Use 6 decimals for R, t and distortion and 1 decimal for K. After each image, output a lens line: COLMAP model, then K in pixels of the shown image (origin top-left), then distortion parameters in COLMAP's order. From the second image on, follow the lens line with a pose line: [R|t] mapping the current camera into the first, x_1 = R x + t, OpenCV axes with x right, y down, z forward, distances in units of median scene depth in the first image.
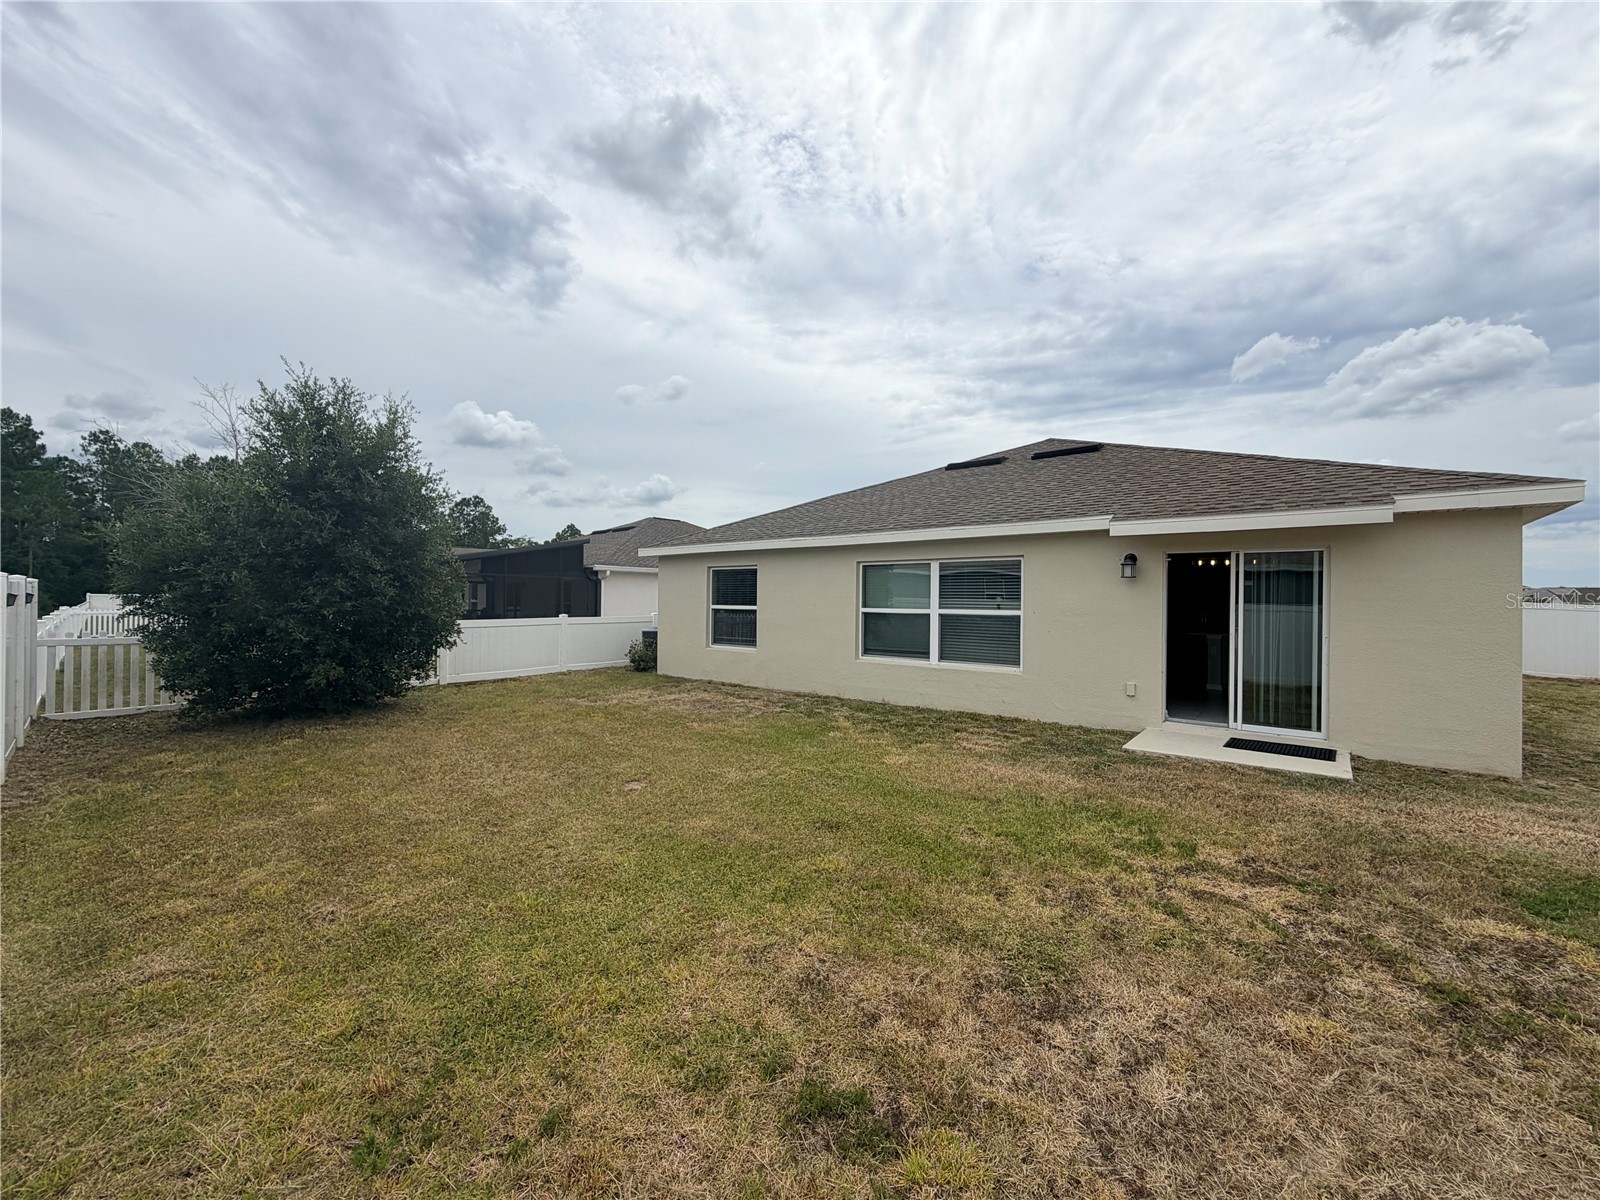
lens RADIAL K [[638.6, 0, 787.3], [0, 638.6, 613.6], [0, 0, 1]] dist [0.000124, -0.000426]
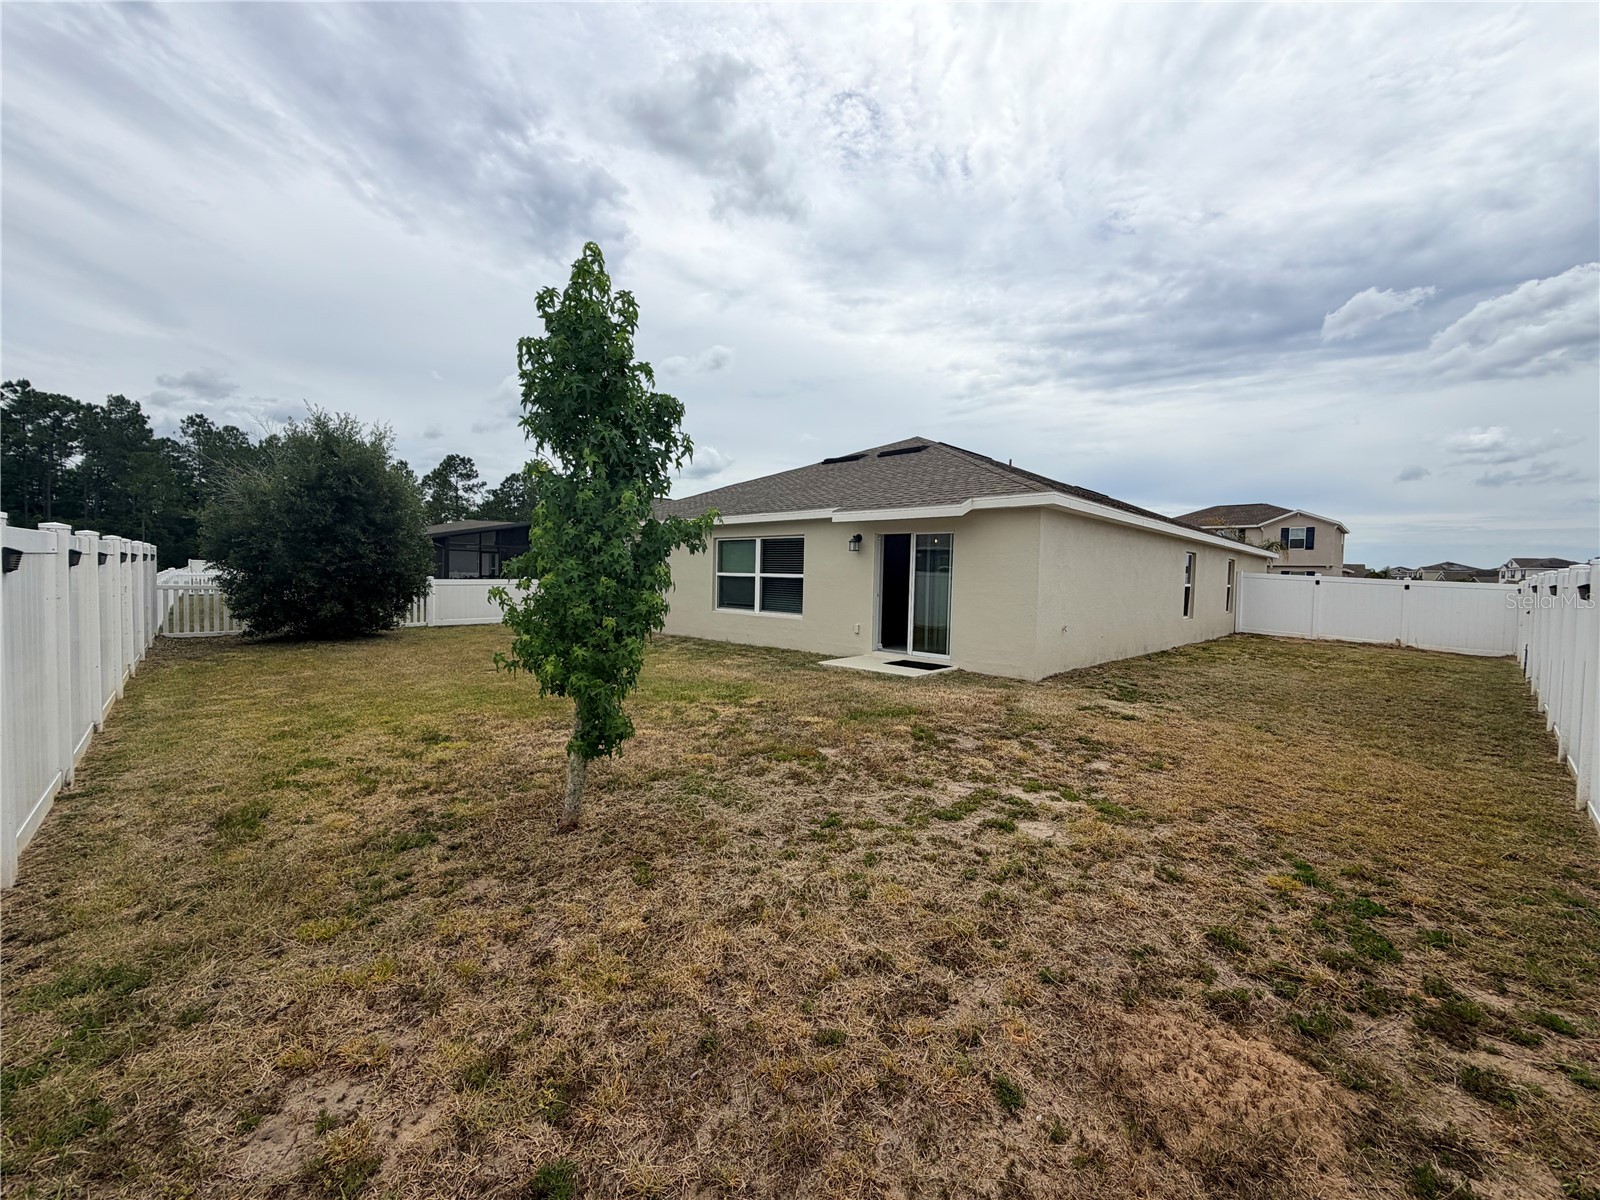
lens RADIAL K [[638.6, 0, 791.8], [0, 638.6, 608.2], [0, 0, 1]] dist [0.000124, -0.000426]
pose [[0.997041, 0.015464, -0.075298, 0.373735], [-0.012966, 0.999353, 0.033540, 0.019255], [0.075768, -0.032465, 0.996597, -0.335599]]
